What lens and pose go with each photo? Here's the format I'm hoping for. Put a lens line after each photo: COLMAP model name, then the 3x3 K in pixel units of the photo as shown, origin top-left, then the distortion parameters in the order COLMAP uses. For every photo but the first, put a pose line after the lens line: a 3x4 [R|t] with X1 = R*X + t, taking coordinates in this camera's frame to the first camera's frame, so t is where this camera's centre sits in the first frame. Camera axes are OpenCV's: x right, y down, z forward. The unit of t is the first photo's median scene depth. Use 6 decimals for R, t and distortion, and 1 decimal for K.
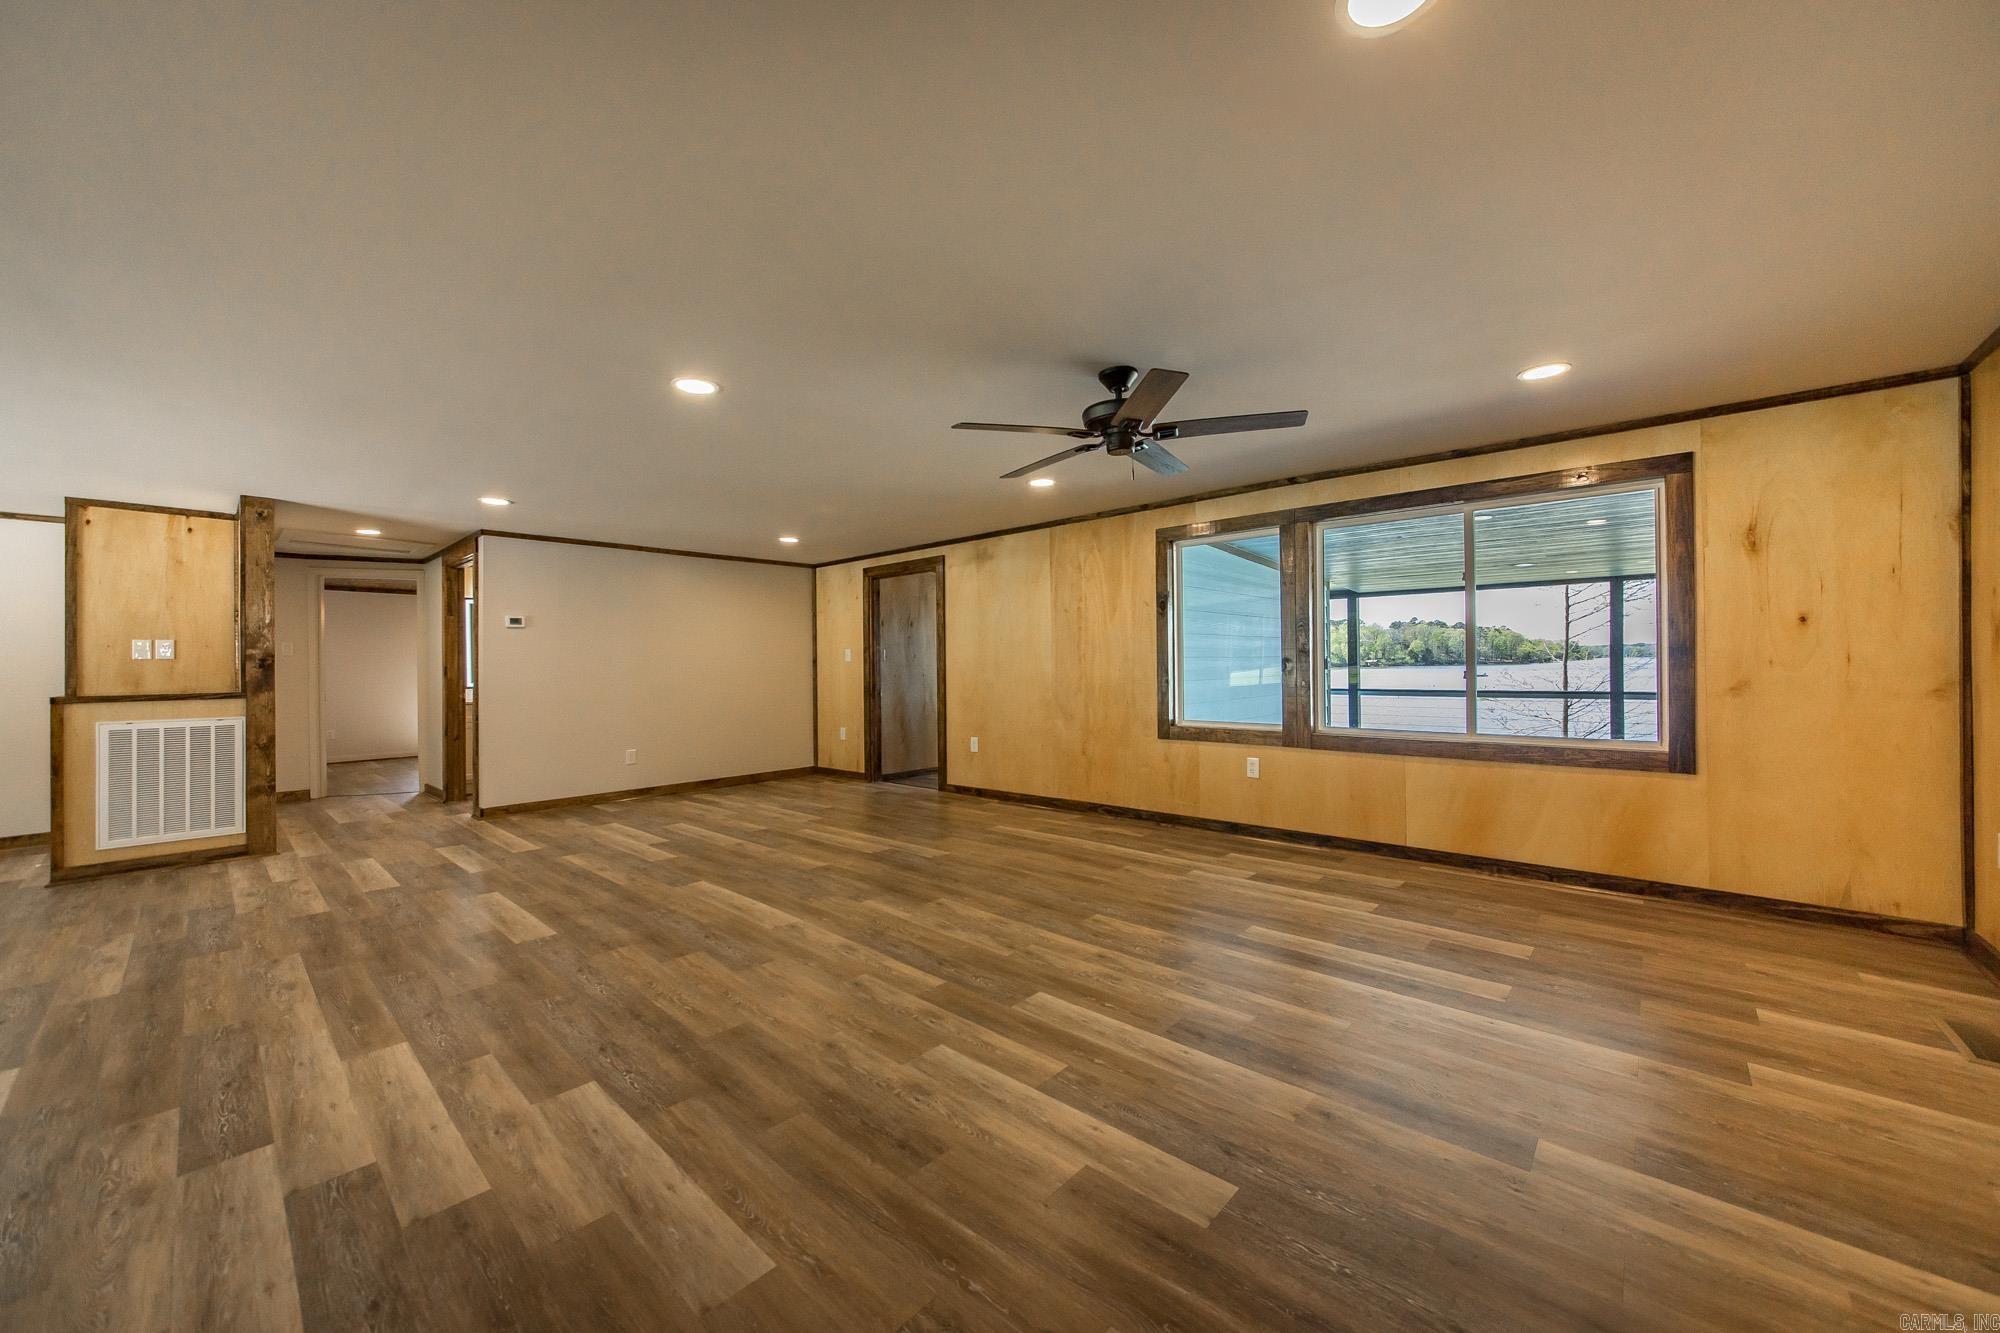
lens RADIAL K [[725.8, 0, 995.5], [0, 725.8, 665.5], [0, 0, 1]] dist [-0.001267, 0.000150]
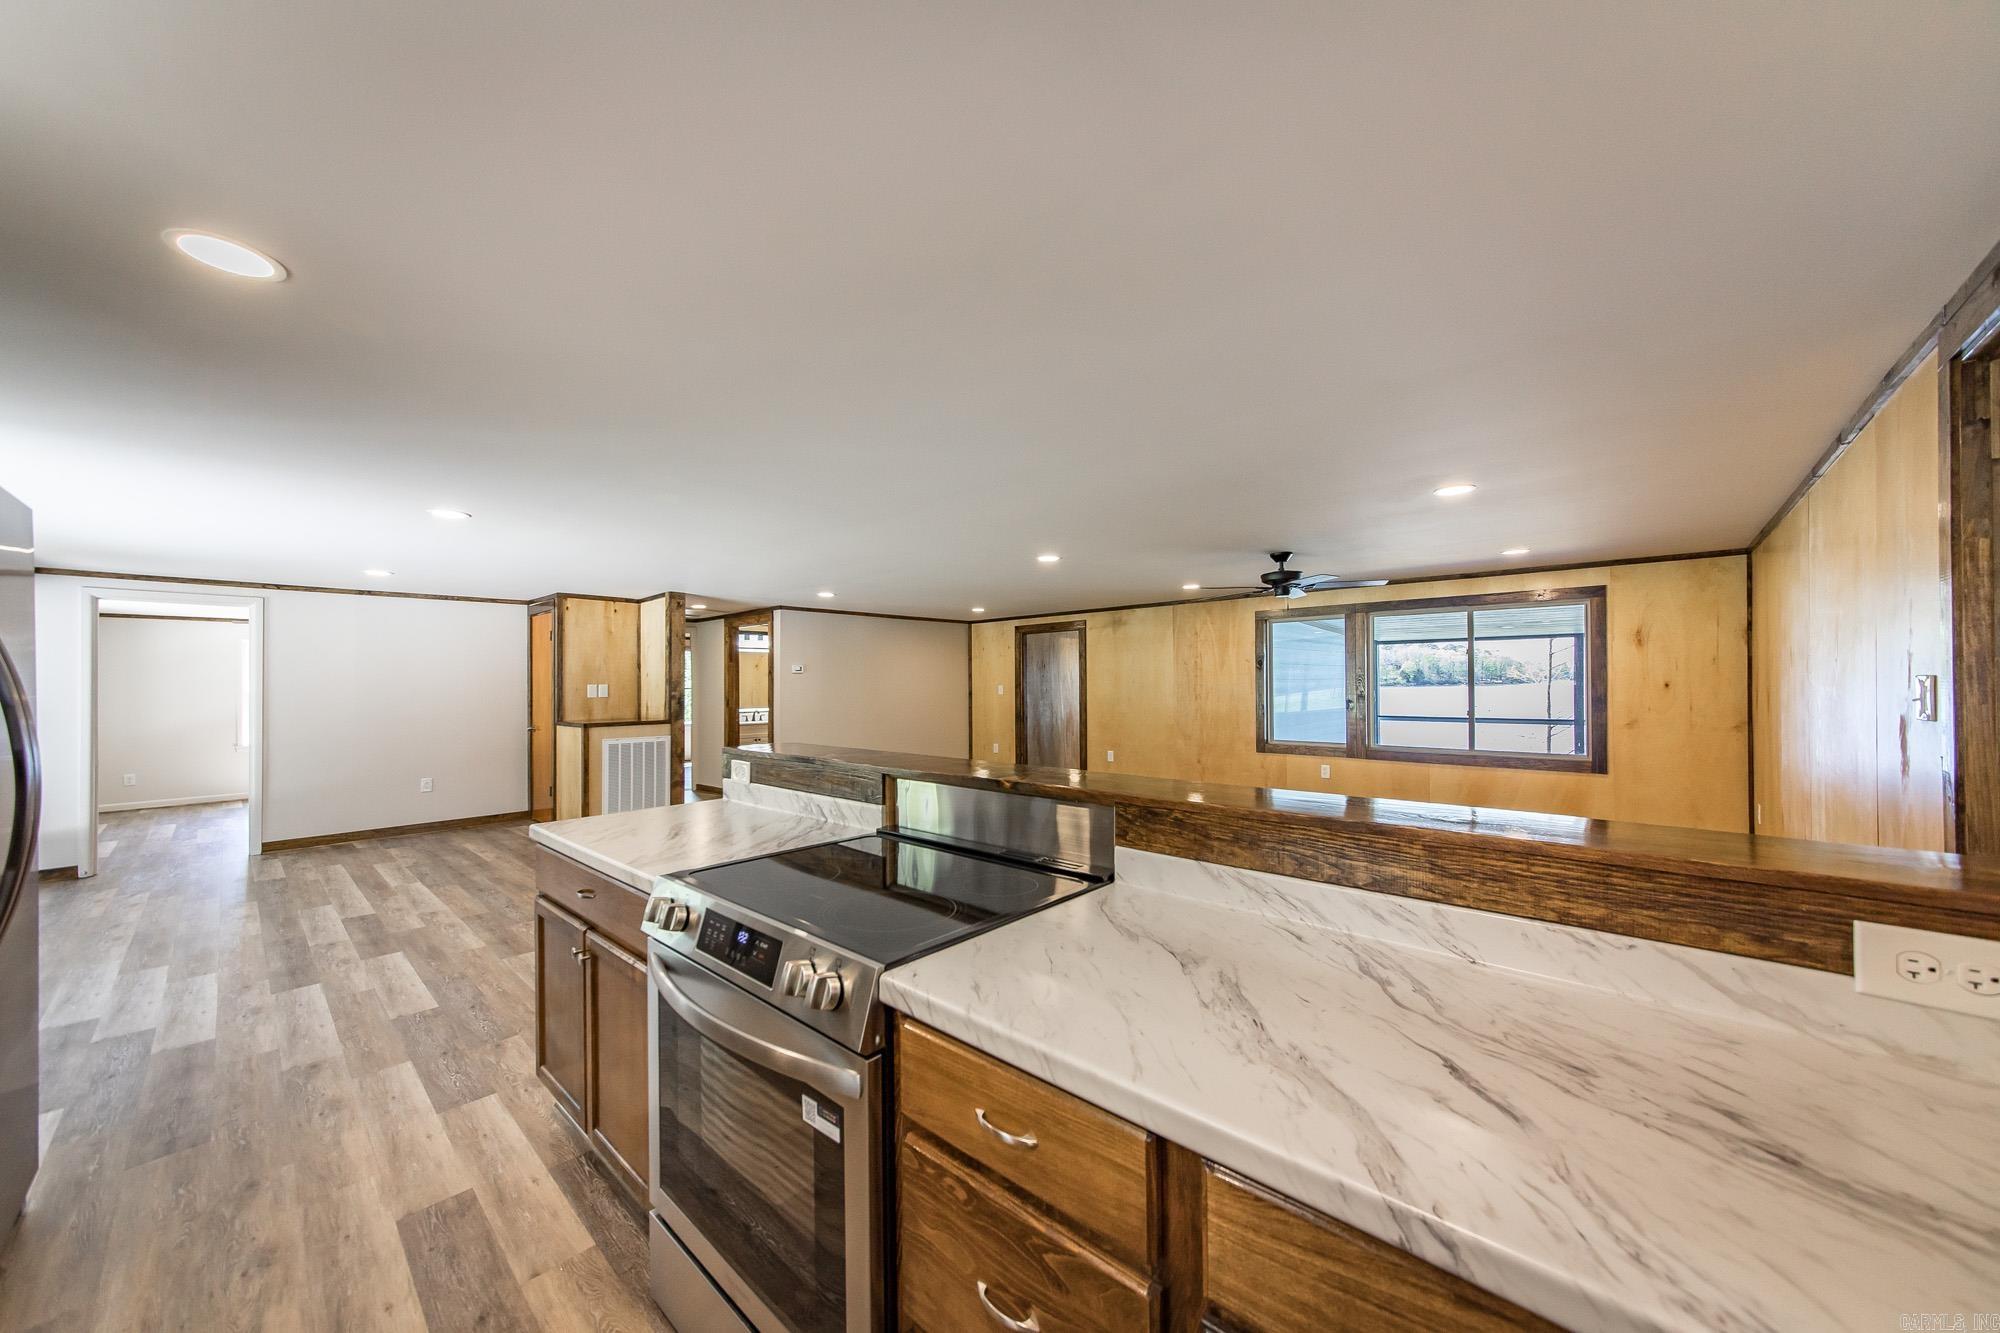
lens RADIAL K [[694.5, 0, 1004.1], [0, 694.5, 683.5], [0, 0, 1]] dist [0.020383, 0.000011]
pose [[0.999991, 0.003634, -0.002217, -0.336898], [-0.003640, 0.999990, -0.002548, -0.039851], [0.002208, 0.002556, 0.999994, -0.495766]]
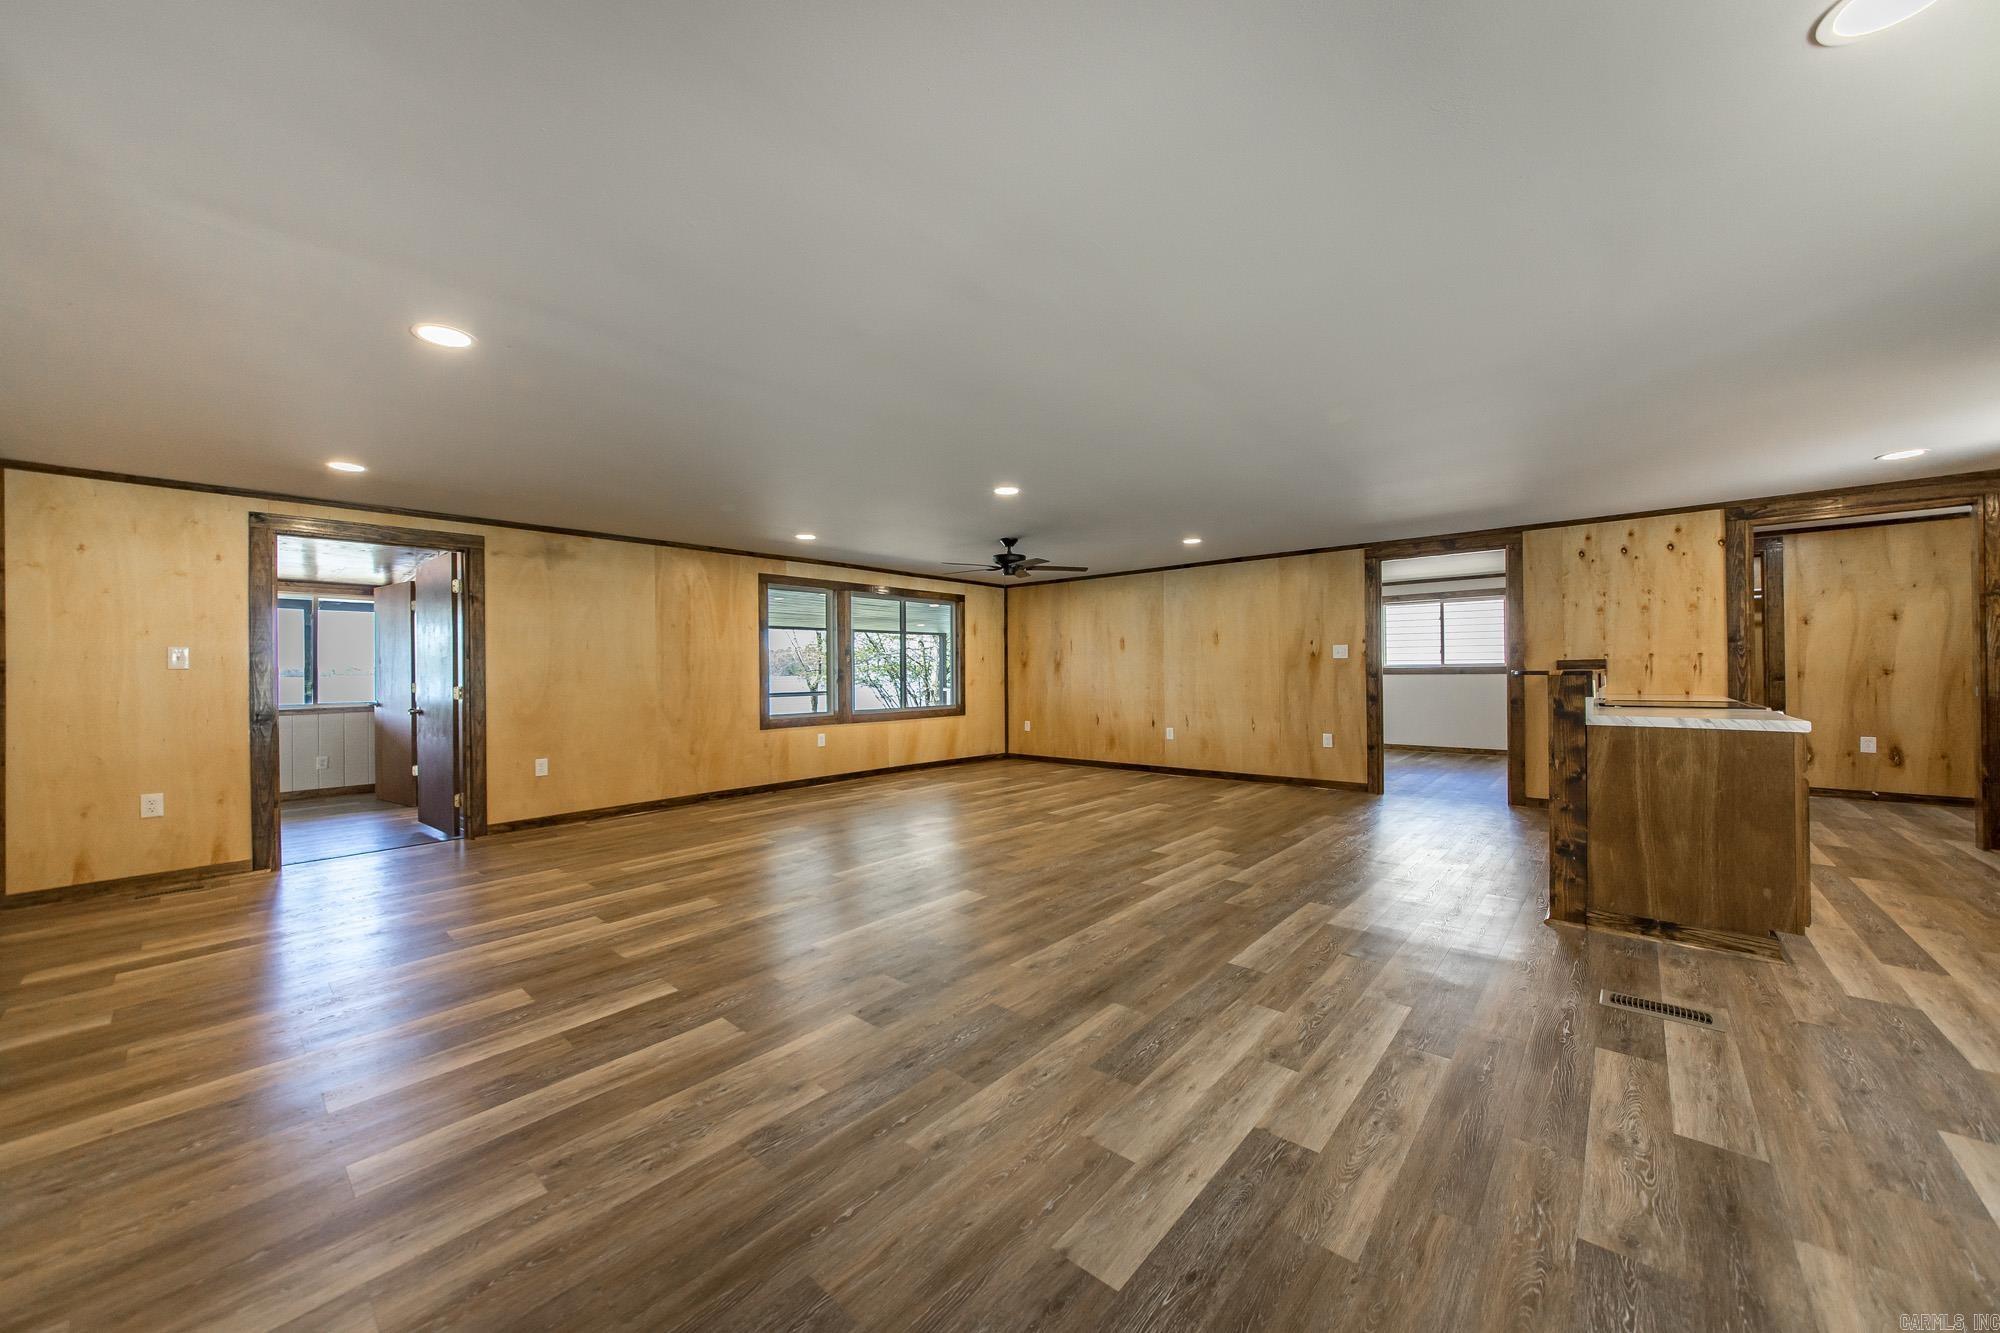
lens RADIAL K [[718.6, 0, 975.9], [0, 718.6, 672.4], [0, 0, 1]] dist [-0.000840, 0.000144]
pose [[0.009657, 0.011302, 0.999889, -1.272471], [0.010935, 0.999875, -0.011407, 0.016502], [-0.999894, 0.011043, 0.009532, 0.689161]]
